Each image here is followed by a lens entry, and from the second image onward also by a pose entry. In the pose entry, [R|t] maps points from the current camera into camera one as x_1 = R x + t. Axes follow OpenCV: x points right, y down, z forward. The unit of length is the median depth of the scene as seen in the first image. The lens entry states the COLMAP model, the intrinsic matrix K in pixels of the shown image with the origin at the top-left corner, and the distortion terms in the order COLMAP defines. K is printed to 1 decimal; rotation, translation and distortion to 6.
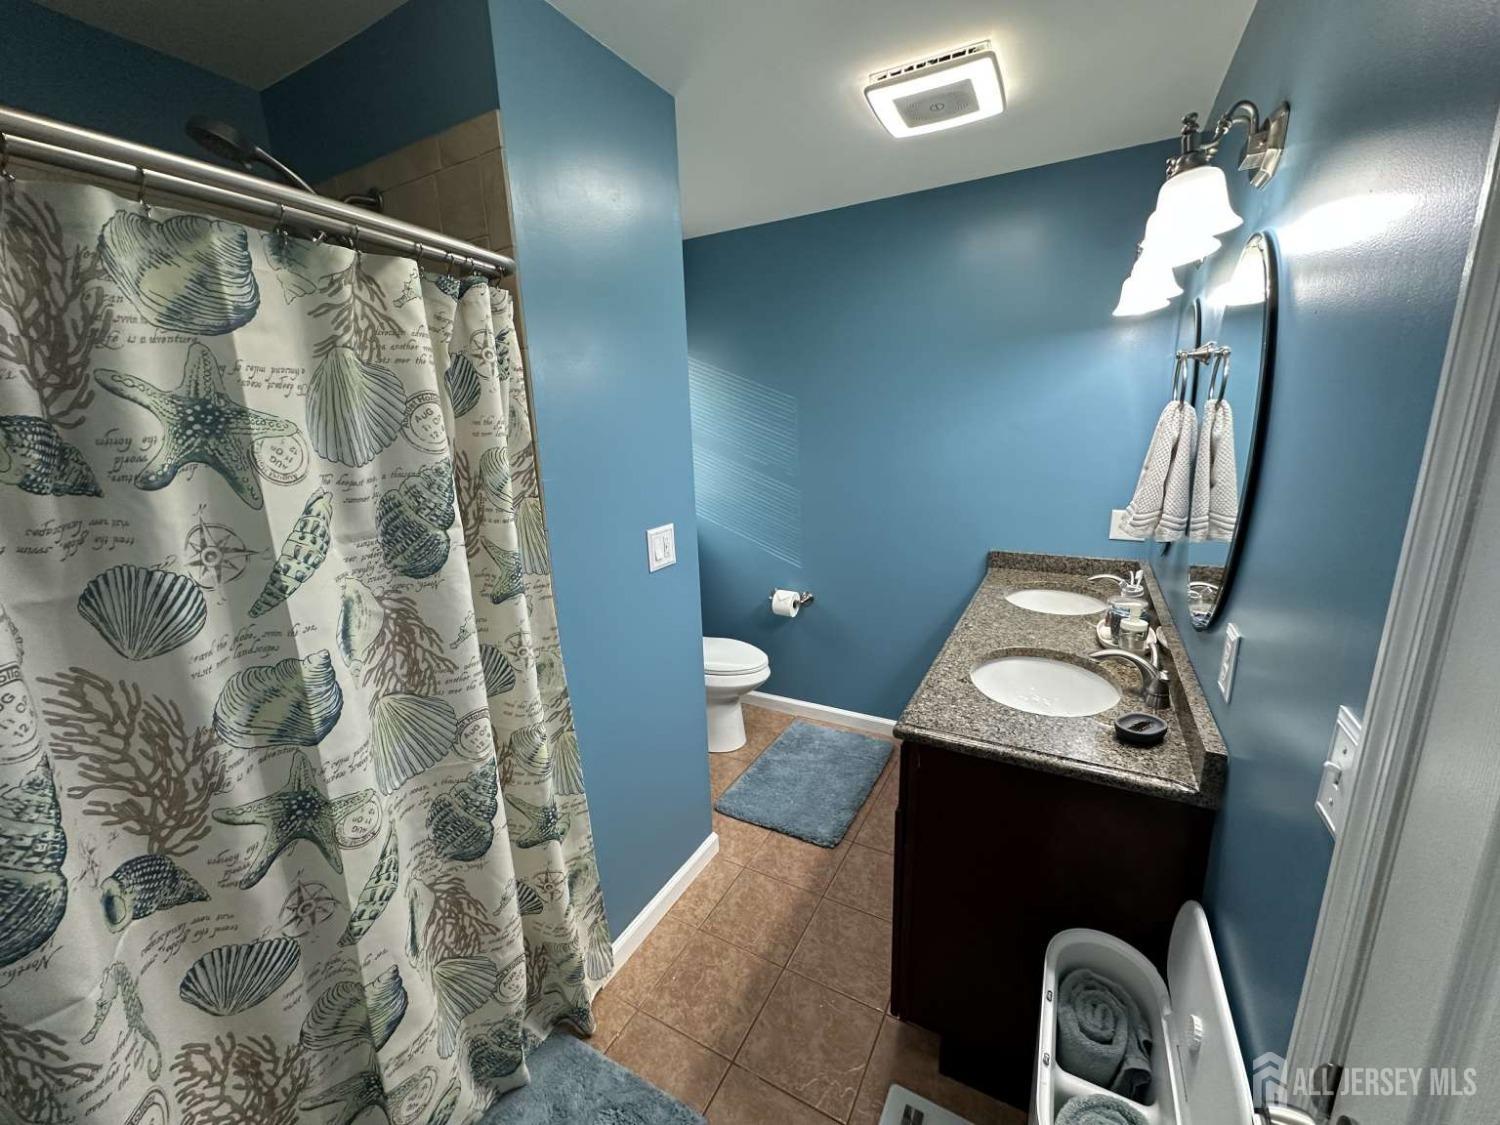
lens RADIAL K [[596.6, 0, 750.8], [0, 596.6, 563.5], [0, 0, 1]] dist [0.000179, 0.000003]
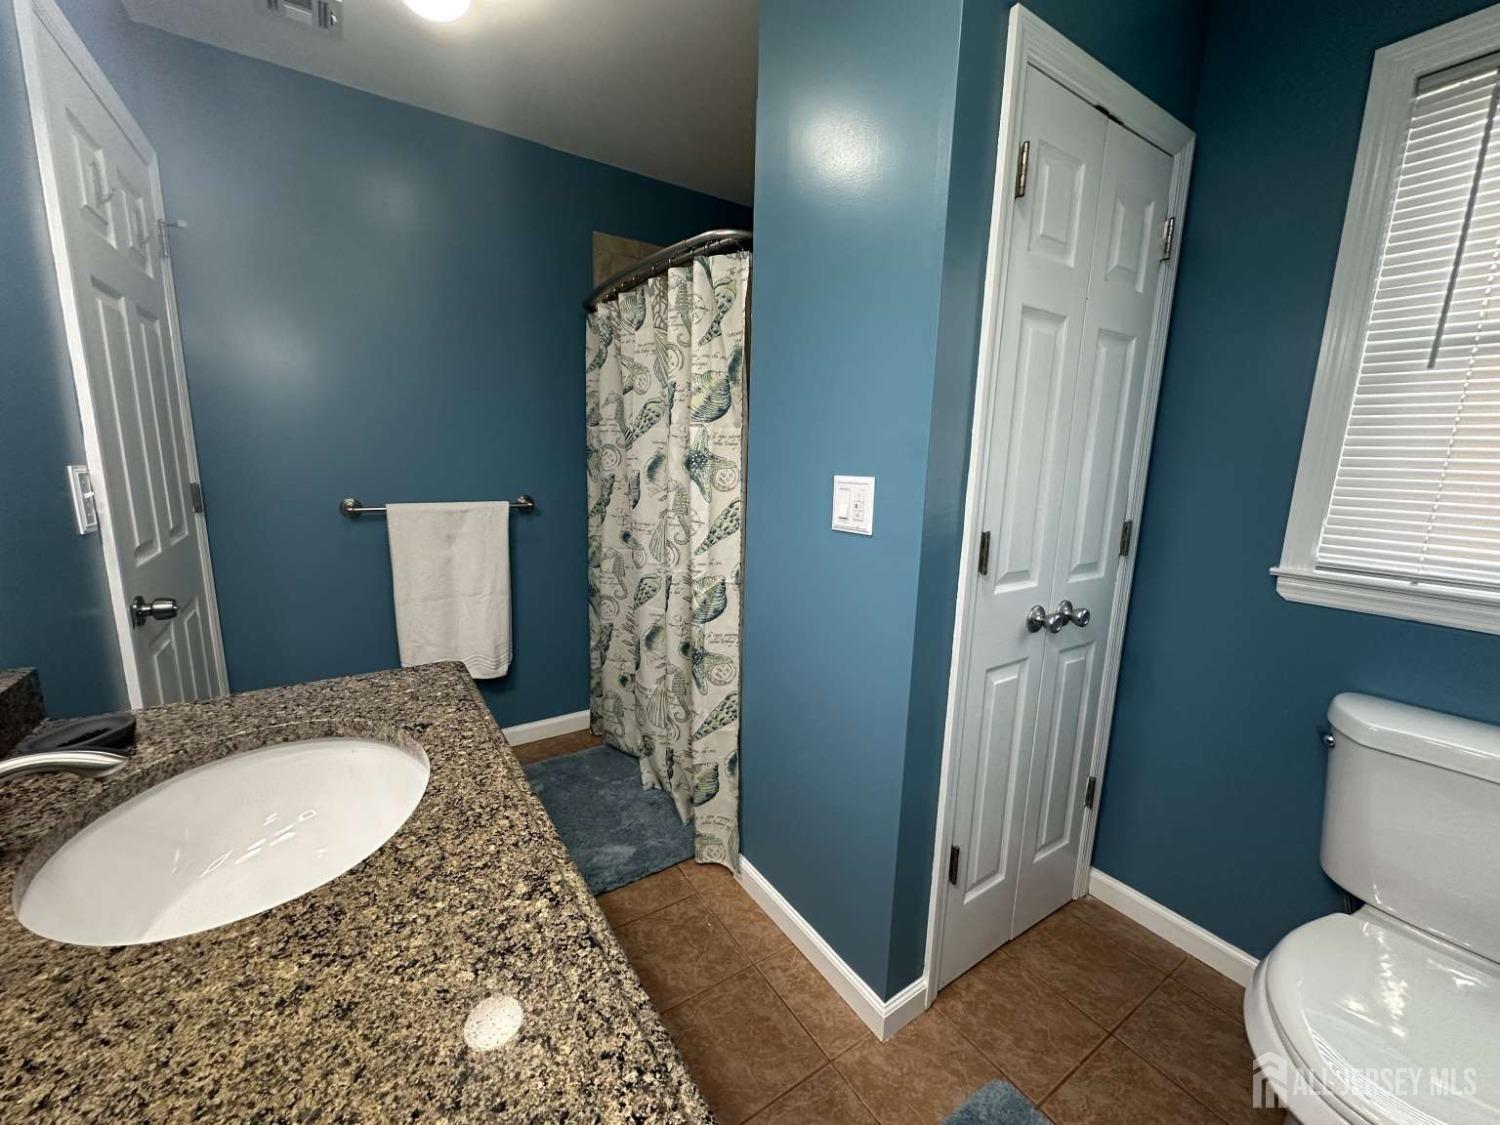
lens RADIAL K [[596.6, 0, 749.6], [0, 596.6, 559.9], [0, 0, 1]] dist [0.000179, 0.000003]
pose [[-0.465694, 0.170890, -0.868289, 0.576641], [-0.219192, 0.928329, 0.300267, -0.160507], [0.857371, 0.330155, -0.394859, 1.227554]]
